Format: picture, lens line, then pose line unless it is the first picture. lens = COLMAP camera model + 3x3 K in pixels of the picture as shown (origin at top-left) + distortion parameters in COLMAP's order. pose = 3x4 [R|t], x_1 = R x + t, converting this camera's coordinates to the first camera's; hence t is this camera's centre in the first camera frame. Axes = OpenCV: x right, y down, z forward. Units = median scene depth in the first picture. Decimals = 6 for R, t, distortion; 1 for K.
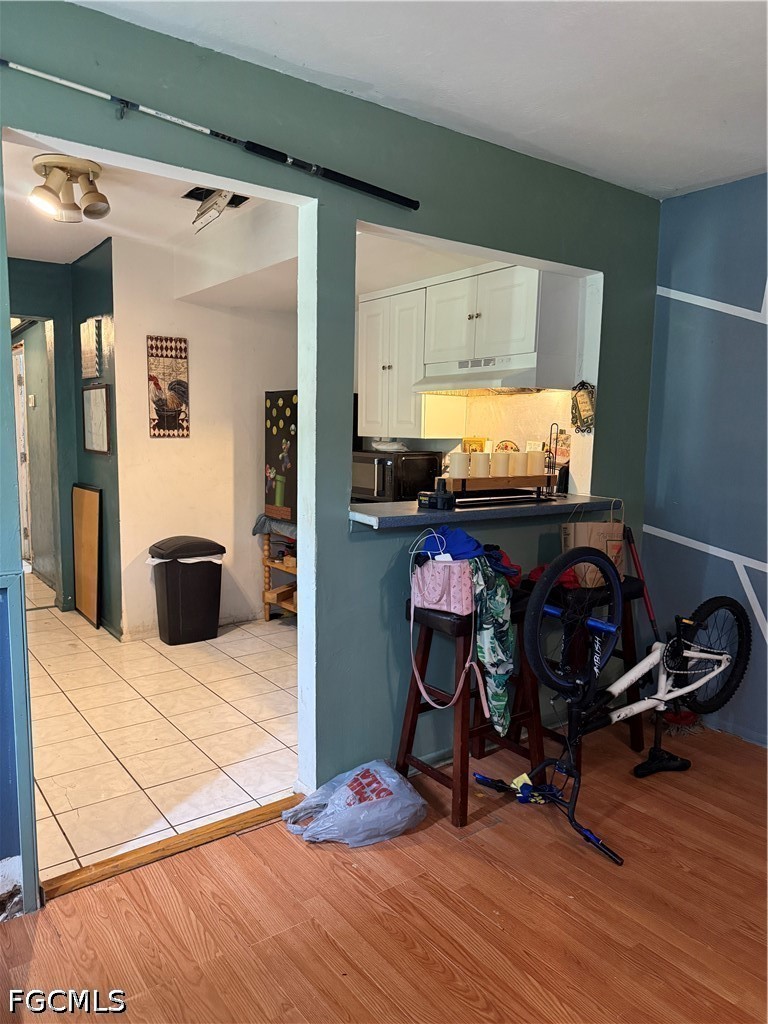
lens RADIAL K [[731.8, 0, 390.1], [0, 731.8, 522.6], [0, 0, 1]] dist [0.066798, -0.061757]
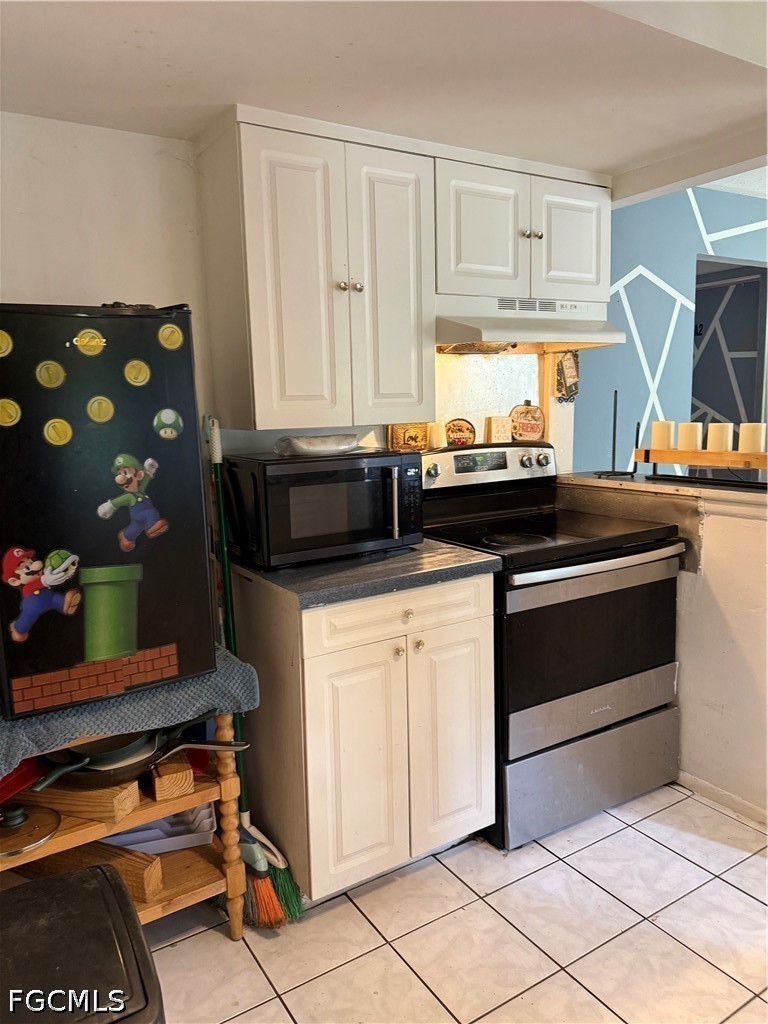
lens RADIAL K [[731.8, 0, 390.0], [0, 731.8, 520.9], [0, 0, 1]] dist [0.066798, -0.061757]
pose [[0.064413, -0.177732, 0.981969, -0.471734], [0.157591, 0.973476, 0.165858, -0.121332], [-0.985401, 0.144066, 0.090713, 0.855054]]
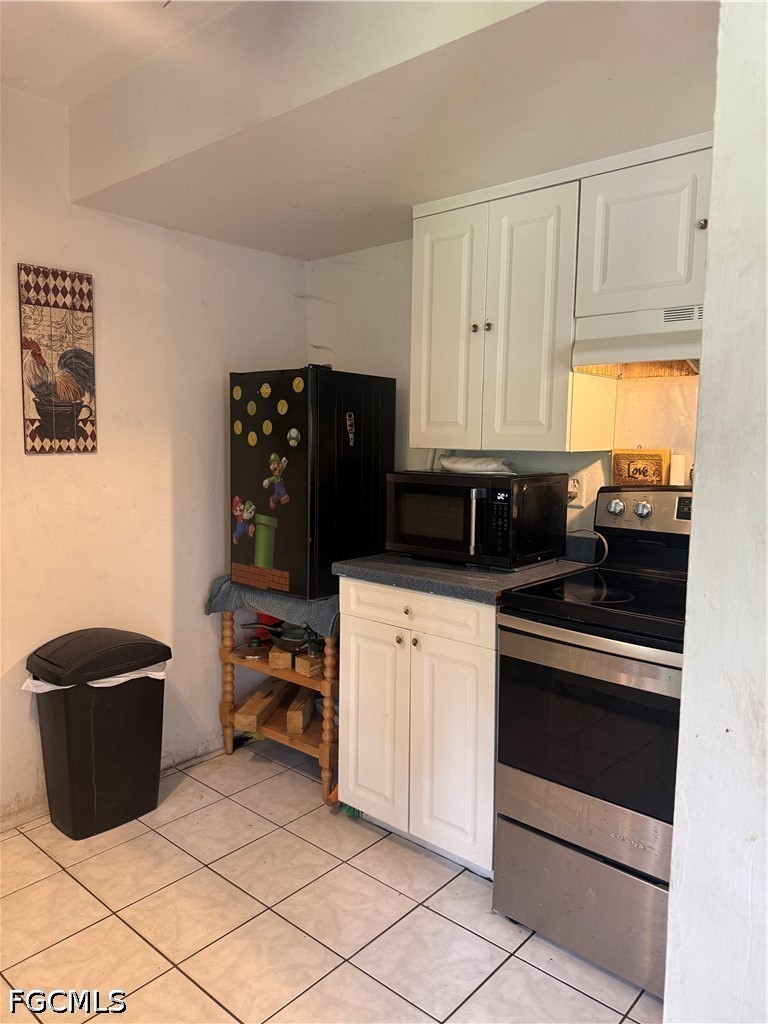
lens RADIAL K [[731.8, 0, 381.9], [0, 731.8, 507.6], [0, 0, 1]] dist [0.066798, -0.061757]
pose [[0.978803, -0.025707, 0.203182, -0.180125], [0.030916, 0.999269, -0.022501, -0.055508], [-0.202455, 0.028306, 0.978882, 0.415339]]
